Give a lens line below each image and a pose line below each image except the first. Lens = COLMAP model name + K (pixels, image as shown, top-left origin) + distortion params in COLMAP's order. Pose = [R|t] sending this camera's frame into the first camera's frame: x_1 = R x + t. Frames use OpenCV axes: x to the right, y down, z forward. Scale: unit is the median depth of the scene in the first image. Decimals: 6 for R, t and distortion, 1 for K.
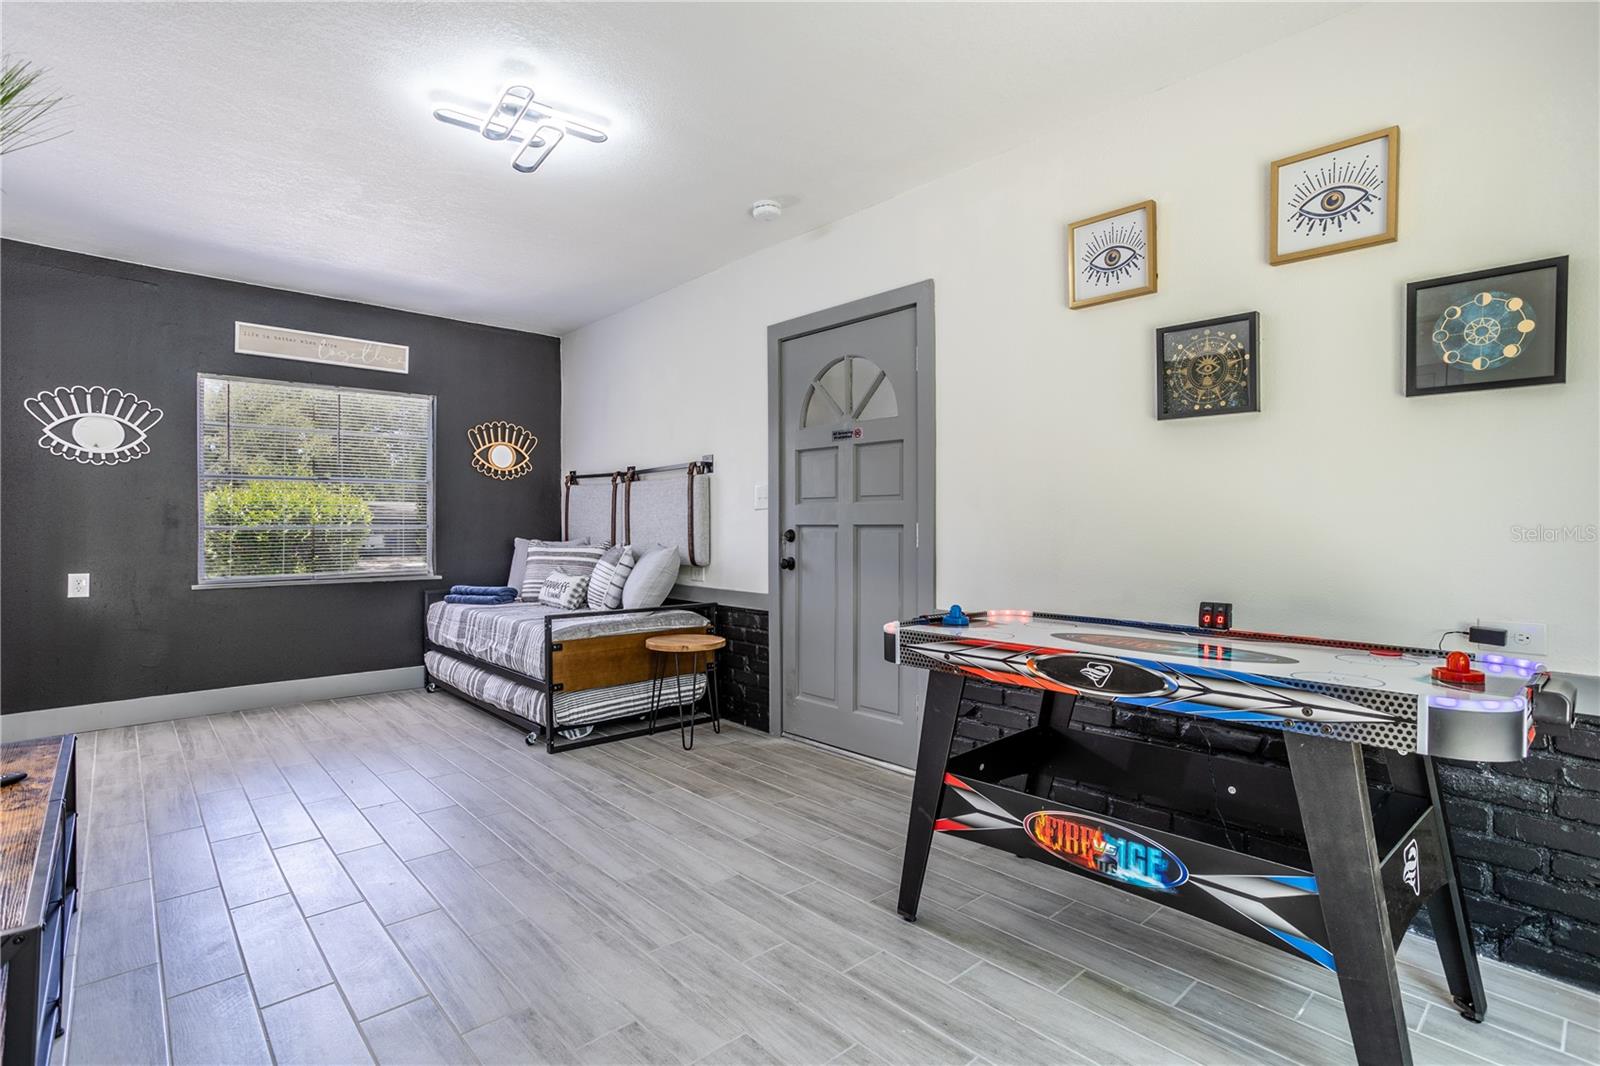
lens RADIAL K [[777.5, 0, 809.9], [0, 777.5, 531.0], [0, 0, 1]] dist [-0.047525, 0.025156]
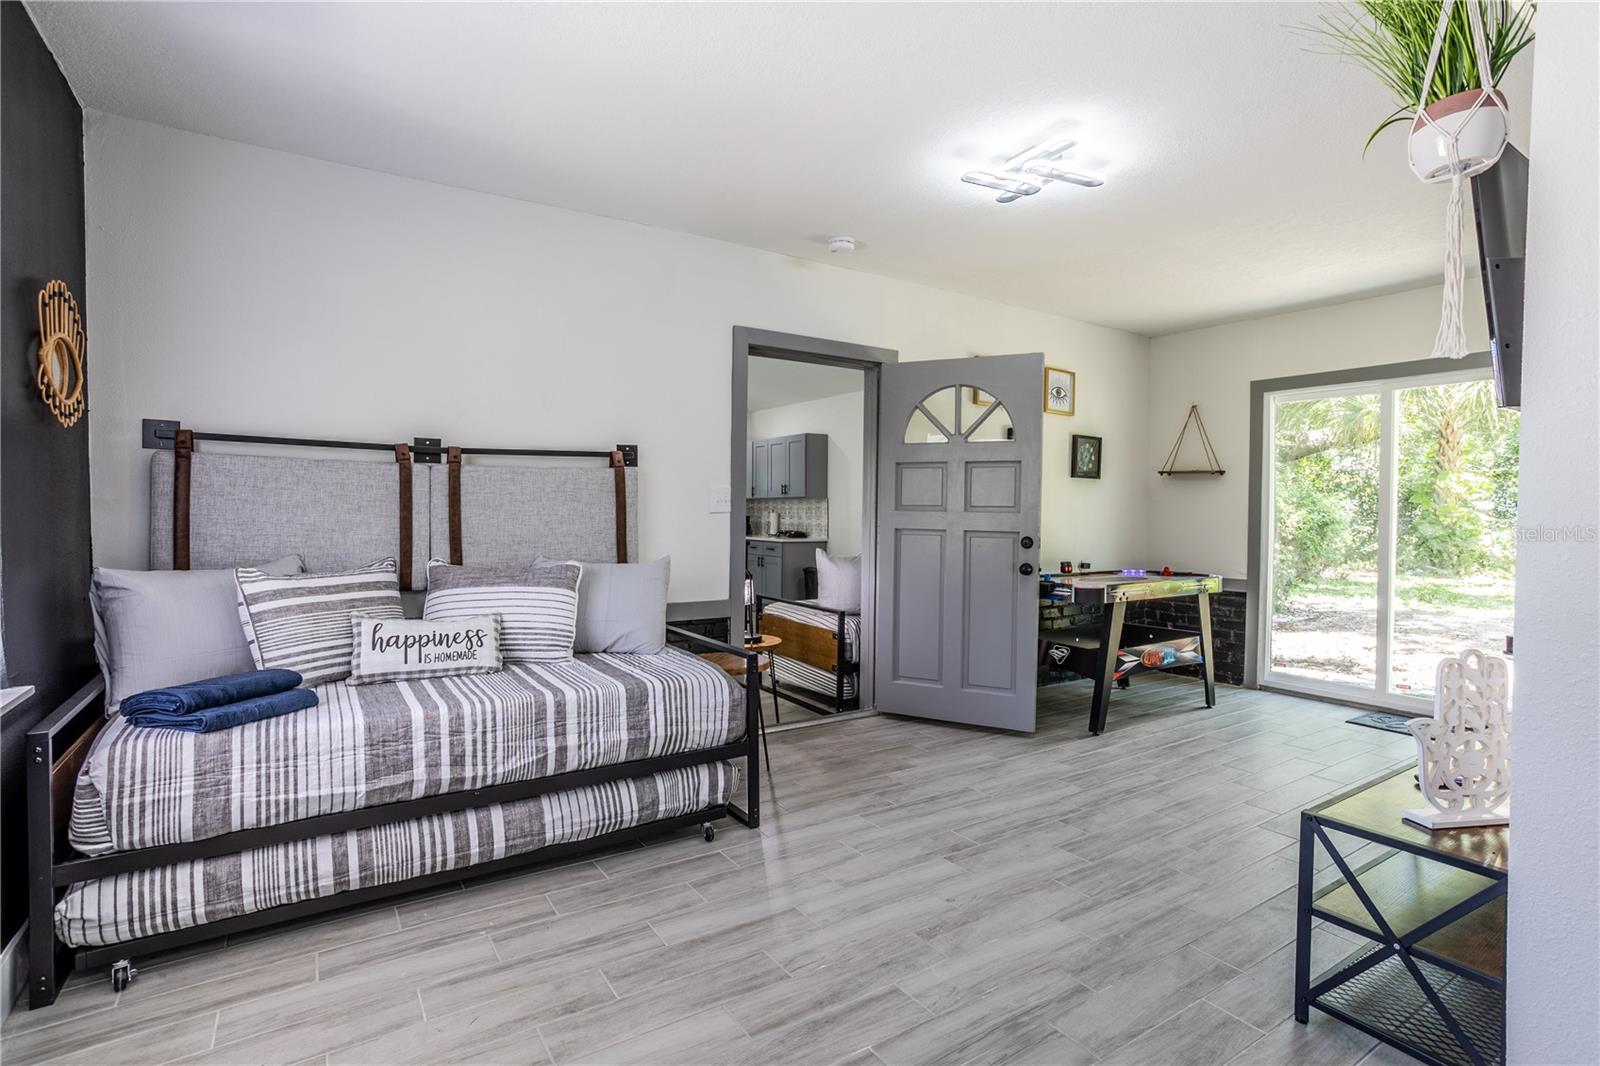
lens RADIAL K [[777.5, 0, 799.8], [0, 777.5, 533.0], [0, 0, 1]] dist [-0.047525, 0.025156]
pose [[0.158198, -0.025041, 0.987090, -0.937751], [0.001946, 0.999684, 0.025048, -0.025400], [-0.987406, -0.002042, 0.158197, 0.712955]]
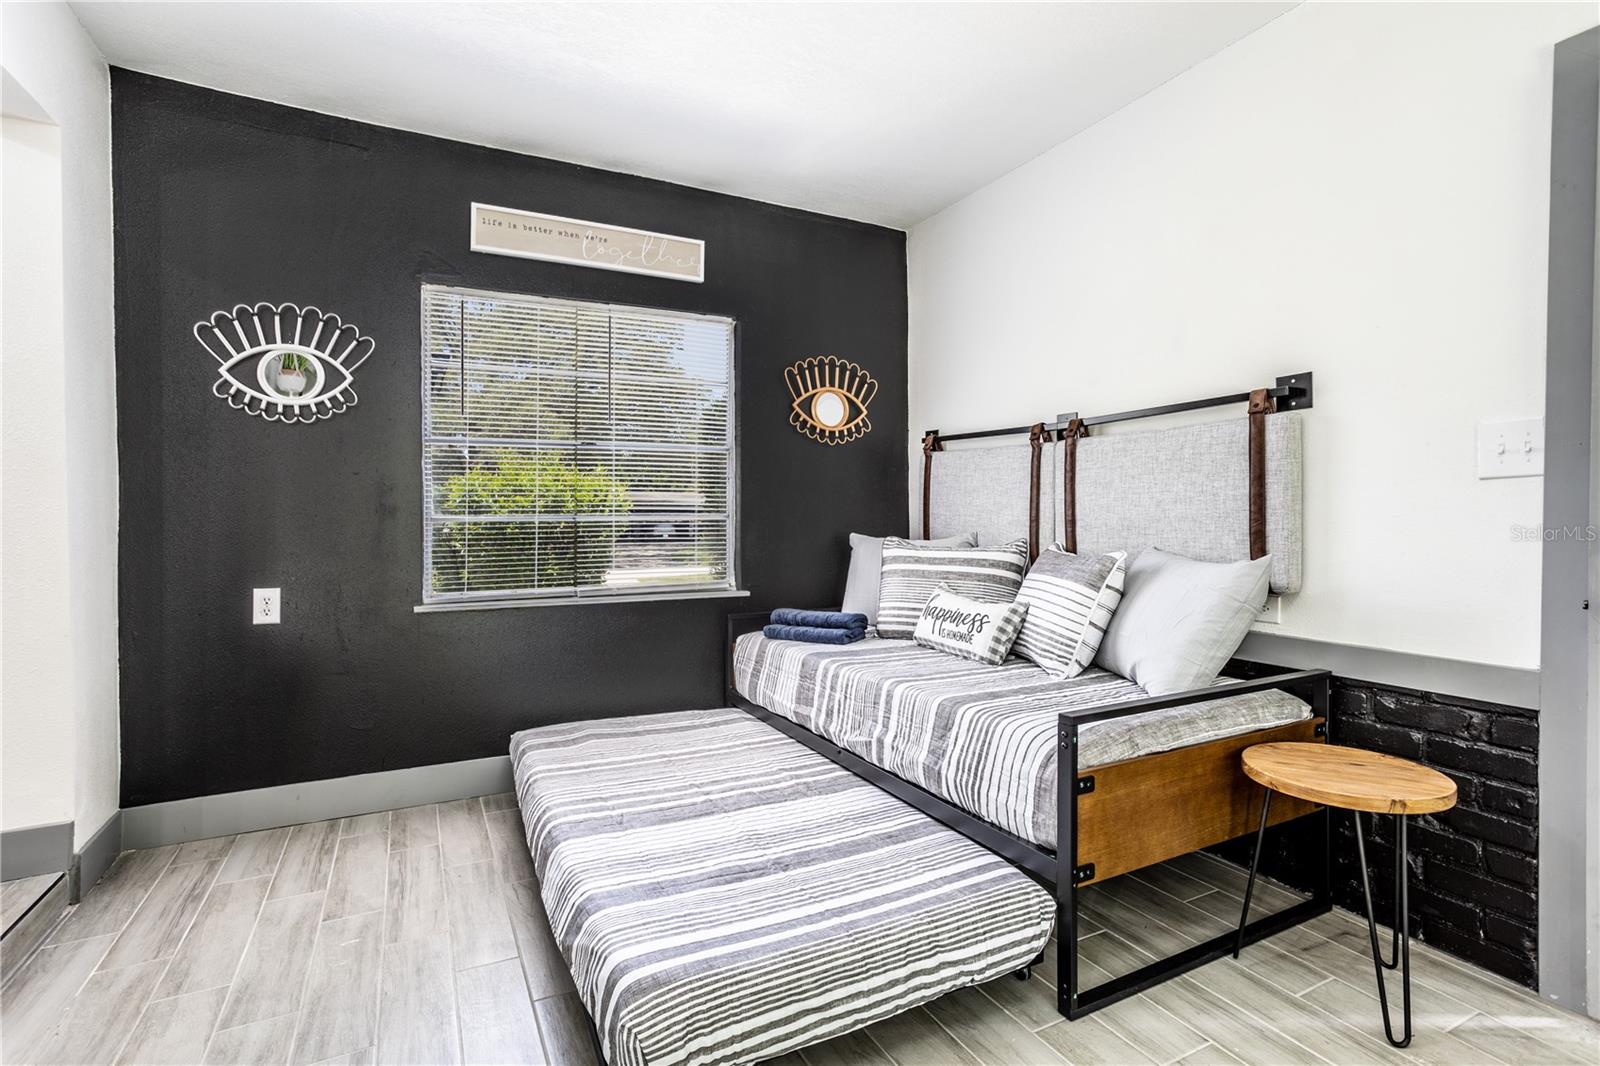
lens RADIAL K [[777.5, 0, 794.7], [0, 777.5, 528.8], [0, 0, 1]] dist [-0.047525, 0.025156]
pose [[0.964482, 0.003584, -0.264123, -0.322795], [-0.000596, 0.999935, 0.011390, -0.003220], [0.264146, -0.010828, 0.964422, 0.451437]]
